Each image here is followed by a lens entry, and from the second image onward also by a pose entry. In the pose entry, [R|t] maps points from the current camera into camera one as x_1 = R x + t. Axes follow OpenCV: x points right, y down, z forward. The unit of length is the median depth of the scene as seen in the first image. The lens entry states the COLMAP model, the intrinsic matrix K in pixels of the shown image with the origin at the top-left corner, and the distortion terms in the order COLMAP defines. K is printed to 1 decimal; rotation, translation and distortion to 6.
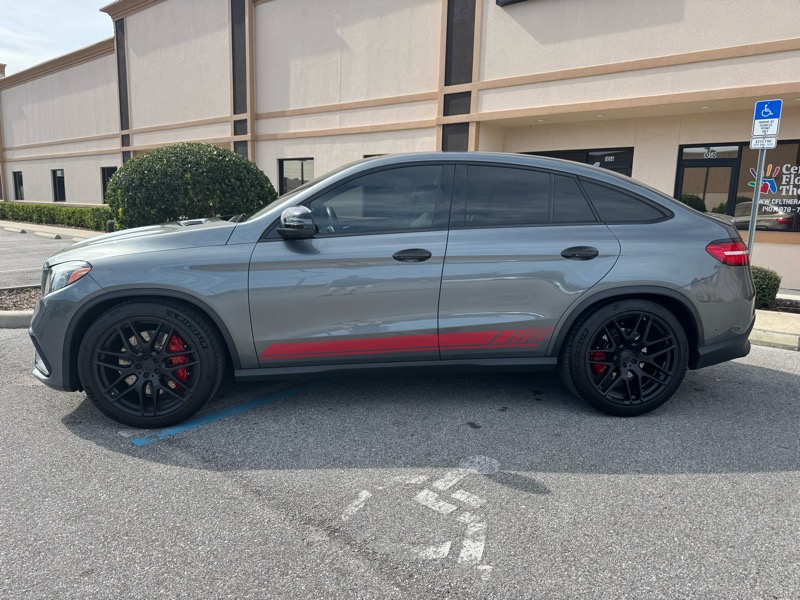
lens RADIAL K [[550.5, 0, 412.6], [0, 550.5, 301.1], [0, 0, 1]] dist [0.071136, -0.093240]
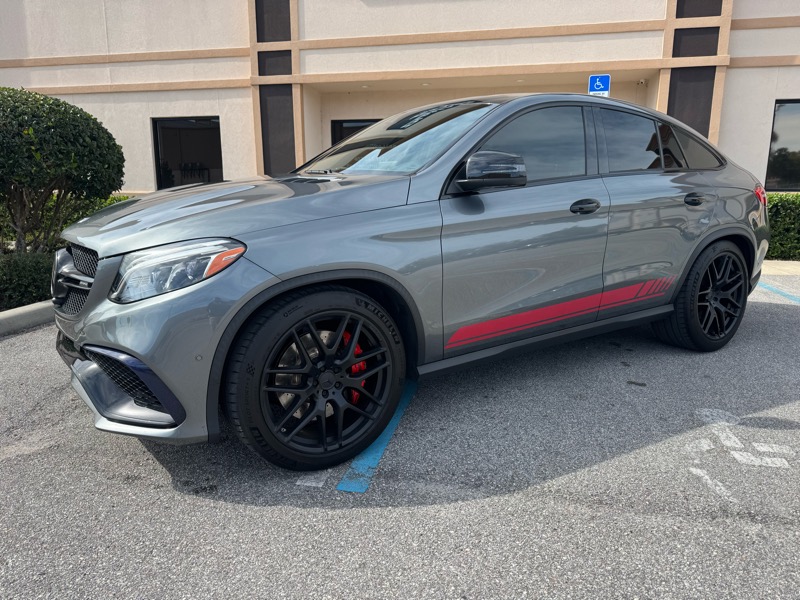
lens RADIAL K [[554.8, 0, 397.9], [0, 554.8, 301.7], [0, 0, 1]] dist [0.003640, -0.005521]
pose [[0.892824, -0.117033, 0.434935, -0.315332], [0.099095, 0.993031, 0.063786, -0.008534], [-0.439370, -0.013850, 0.898200, 0.153825]]
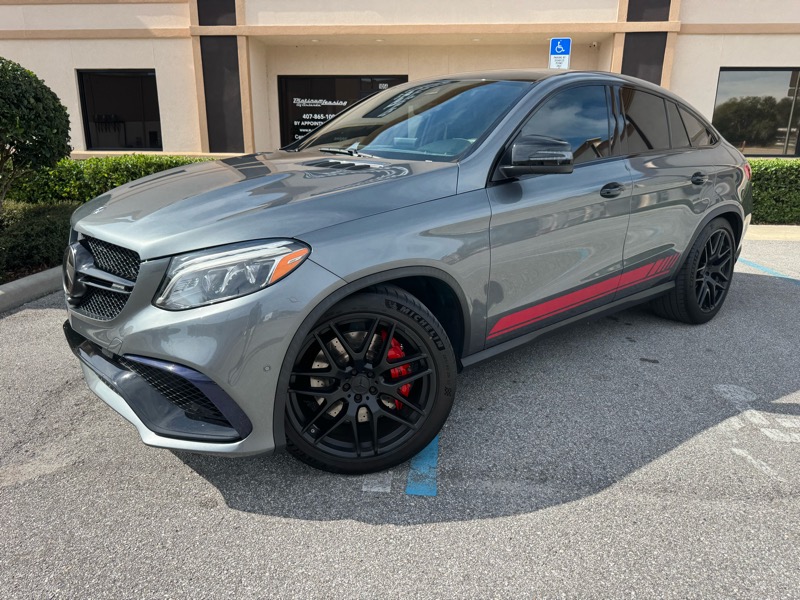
lens RADIAL K [[557.0, 0, 400.0], [0, 557.0, 300.0], [0, 0, 1]] dist [0.001912, -0.004780]
pose [[0.829778, -0.171207, 0.531184, -0.369357], [0.107898, 0.983039, 0.148295, -0.037326], [-0.547564, -0.065738, 0.834177, 0.200797]]
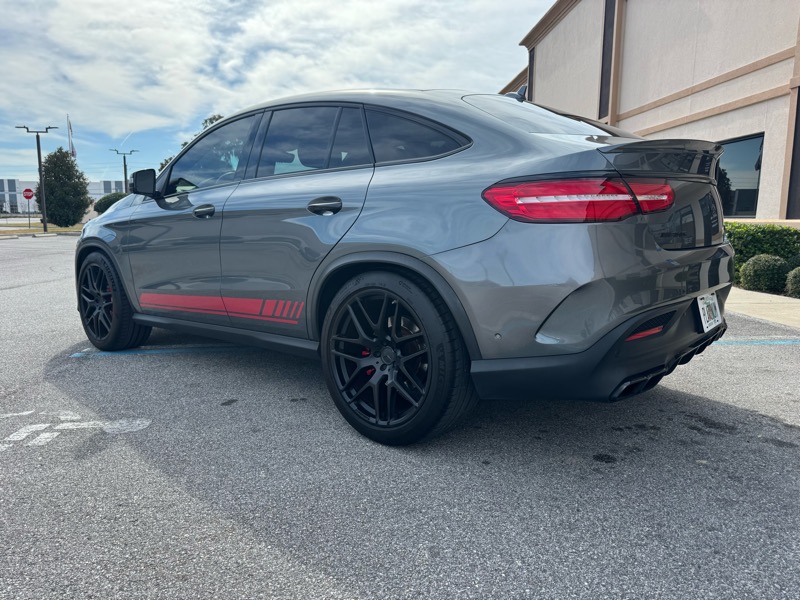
lens RADIAL K [[566.6, 0, 416.7], [0, 566.6, 300.4], [0, 0, 1]] dist [0.040341, -0.049797]
pose [[0.697703, 0.081337, -0.711755, 0.457165], [-0.110748, 0.993836, 0.005010, 0.012064], [0.707775, 0.075330, 0.702410, 0.267998]]
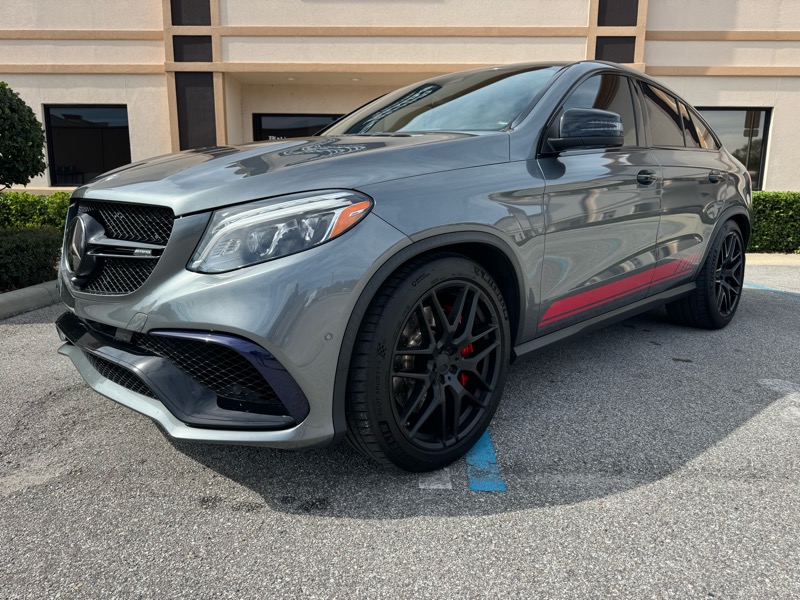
lens RADIAL K [[557.0, 0, 400.0], [0, 557.0, 300.0], [0, 0, 1]] dist [0.001912, -0.004780]
pose [[0.789641, -0.133870, 0.598786, -0.395443], [0.116857, 0.990858, 0.067422, 0.001102], [-0.602338, 0.016733, 0.798066, 0.253551]]
